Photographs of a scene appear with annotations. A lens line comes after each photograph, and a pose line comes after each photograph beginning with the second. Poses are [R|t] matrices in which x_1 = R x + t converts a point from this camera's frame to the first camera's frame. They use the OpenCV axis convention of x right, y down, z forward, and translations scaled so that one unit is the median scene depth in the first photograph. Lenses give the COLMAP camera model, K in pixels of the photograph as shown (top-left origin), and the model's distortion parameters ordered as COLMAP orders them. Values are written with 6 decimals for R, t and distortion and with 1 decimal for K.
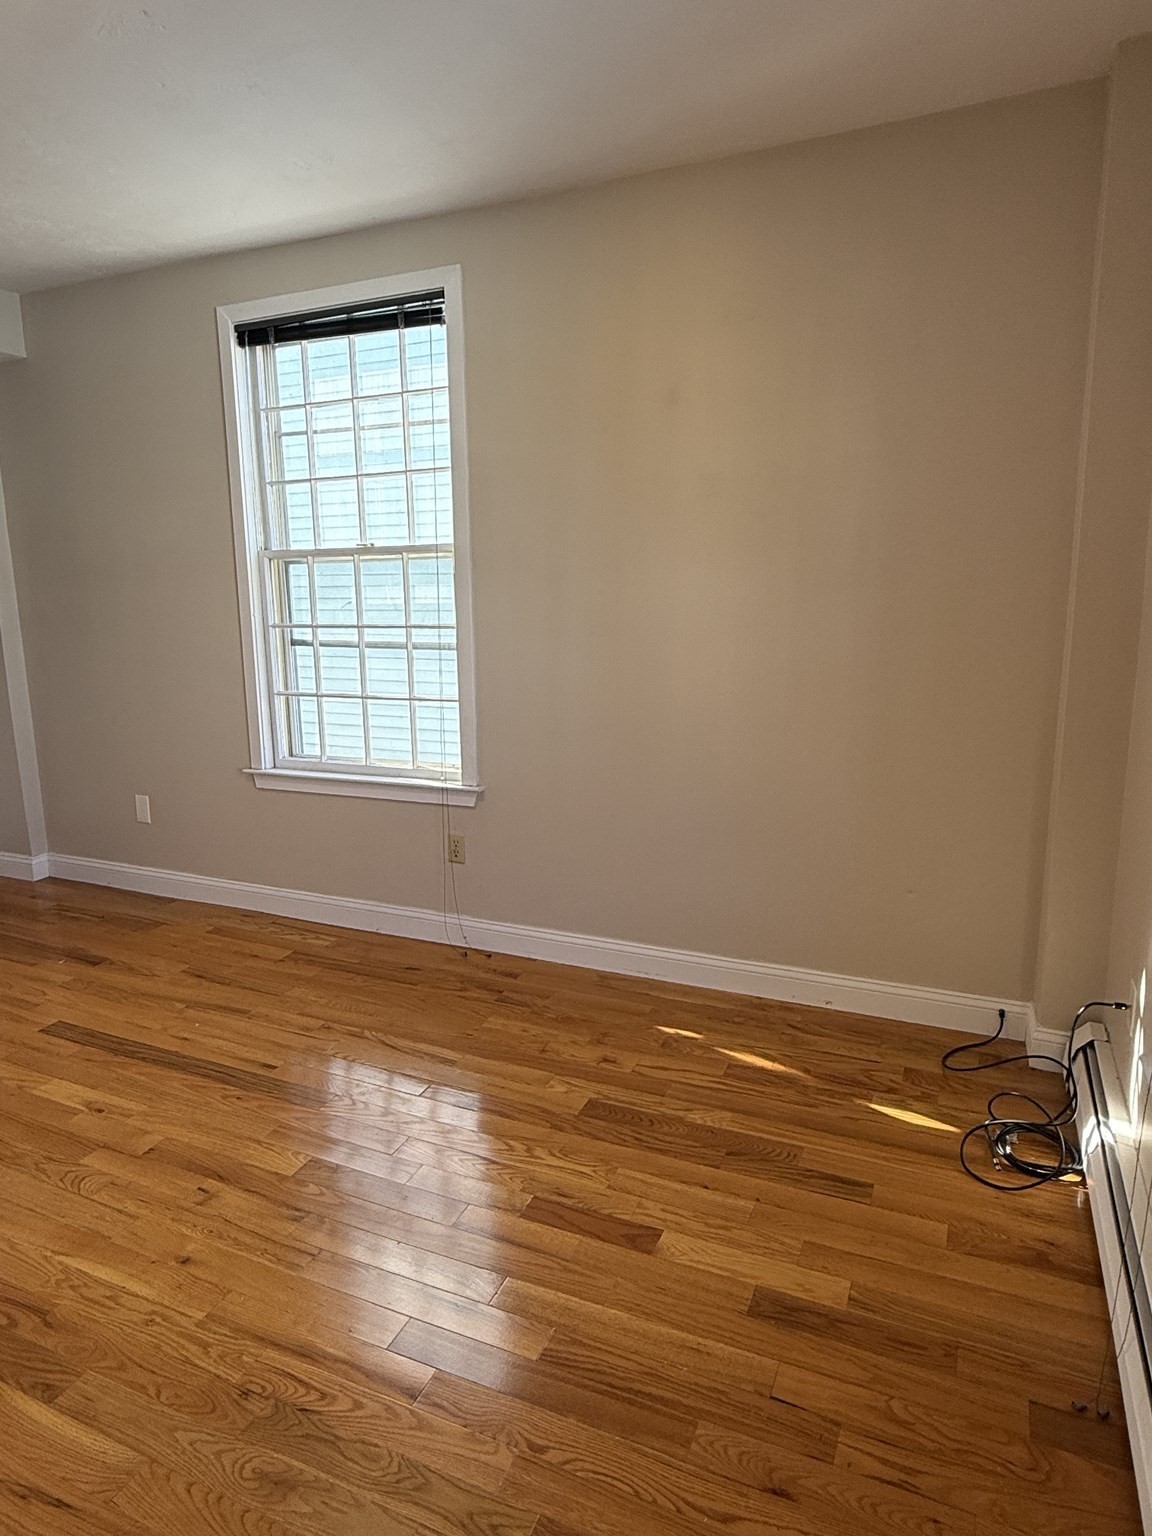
lens RADIAL K [[924.7, 0, 575.0], [0, 924.7, 770.2], [0, 0, 1]] dist [-0.002513, 0.002049]
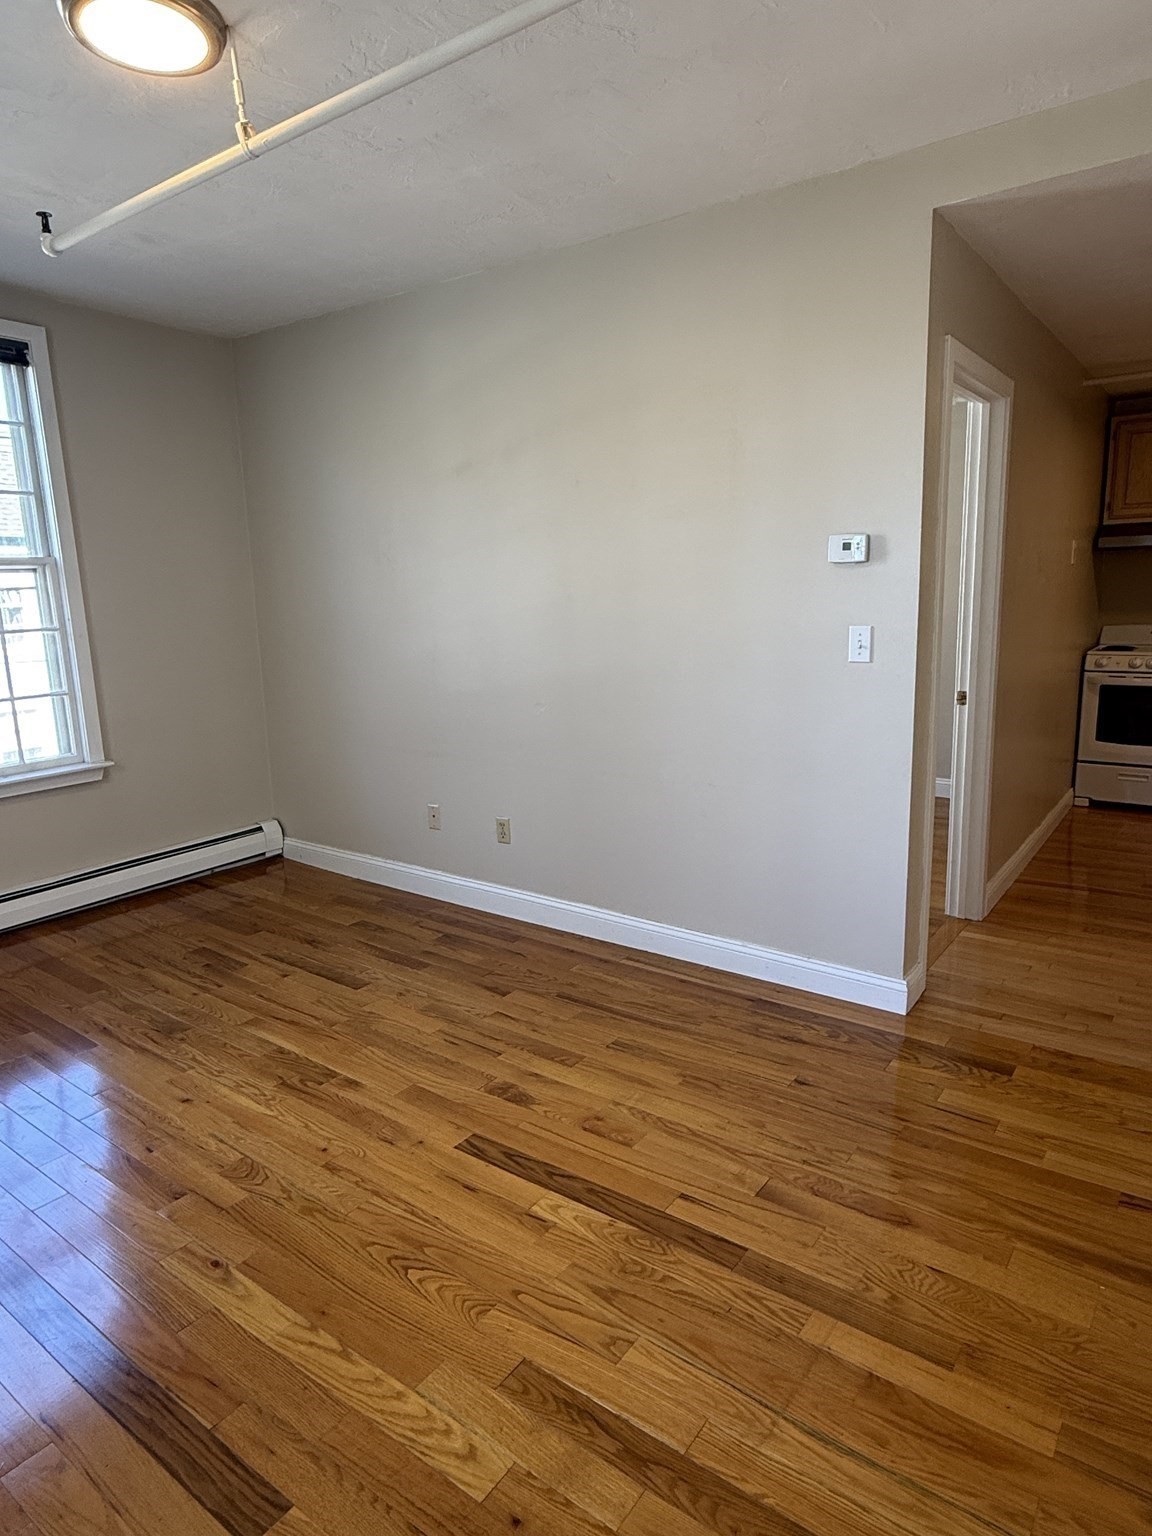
lens RADIAL K [[924.7, 0, 575.9], [0, 924.7, 764.2], [0, 0, 1]] dist [-0.002513, 0.002049]
pose [[-0.976553, -0.003000, 0.215254, -0.705917], [0.077636, 0.927709, 0.365143, -0.201428], [-0.200788, 0.373293, -0.905724, 1.076097]]
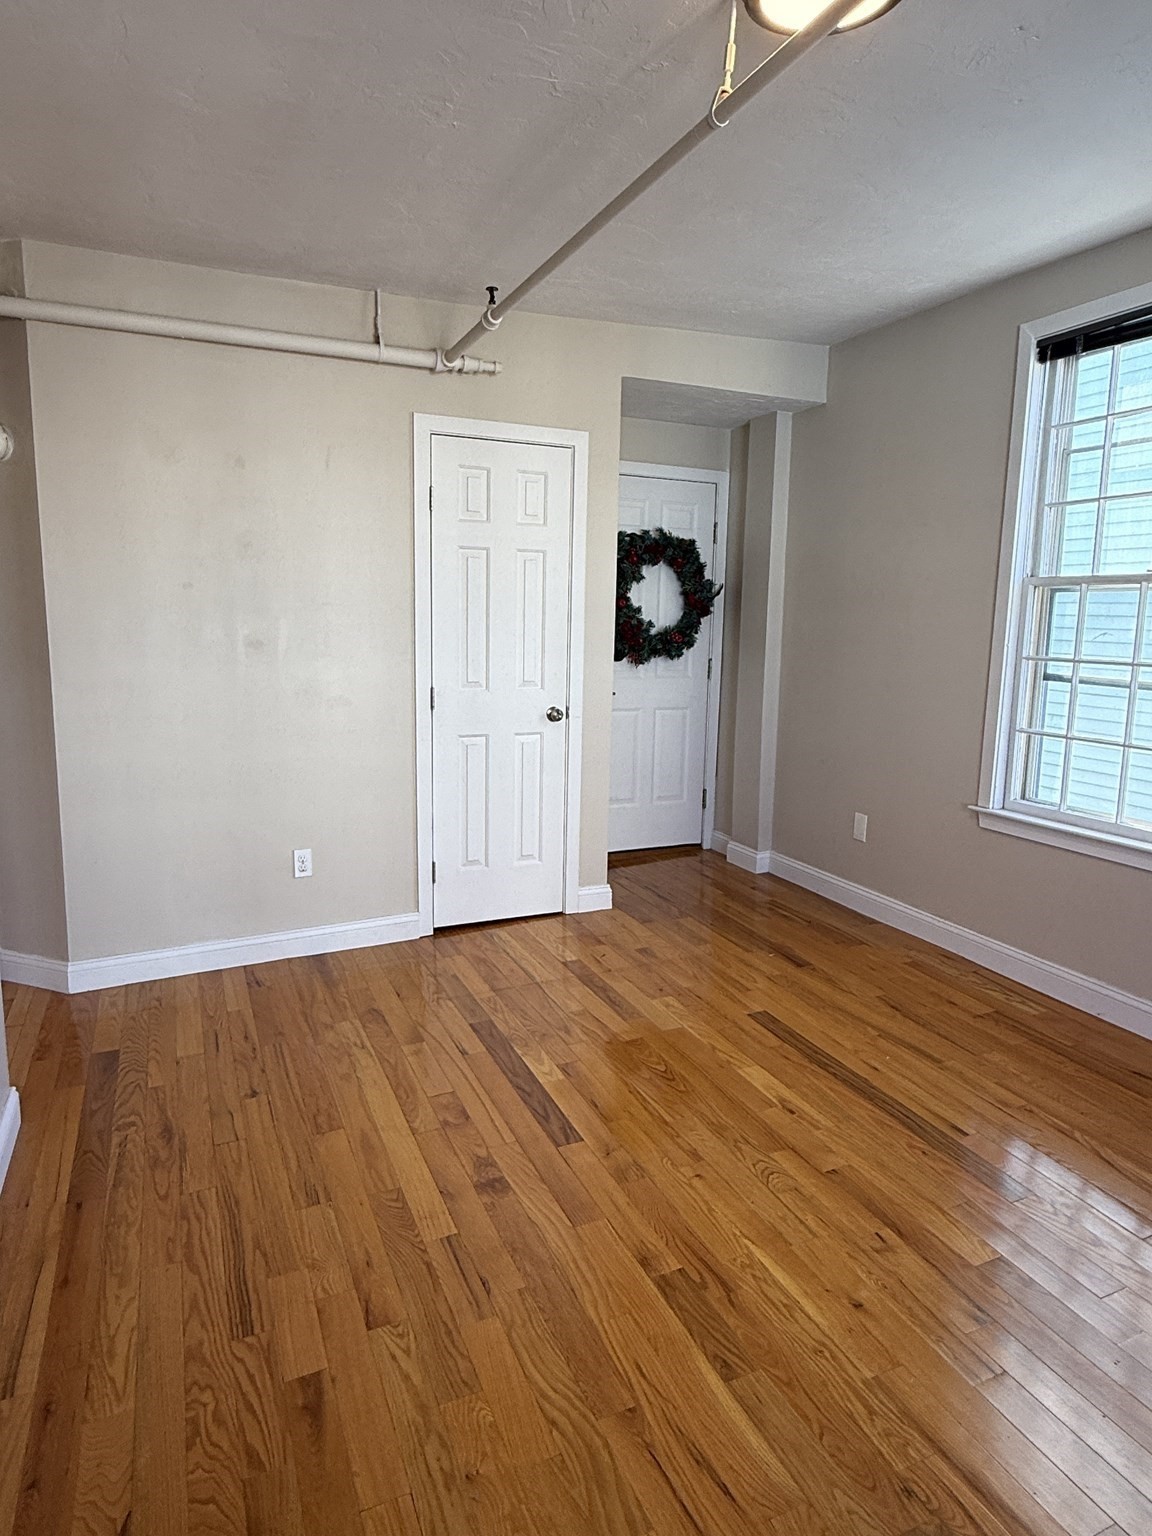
lens RADIAL K [[924.7, 0, 575.9], [0, 924.7, 761.9], [0, 0, 1]] dist [-0.002513, 0.002049]
pose [[0.743302, 0.128196, -0.656557, -0.044240], [-0.151010, 0.988287, 0.022007, -0.005494], [0.651688, 0.082788, 0.753955, 0.016236]]
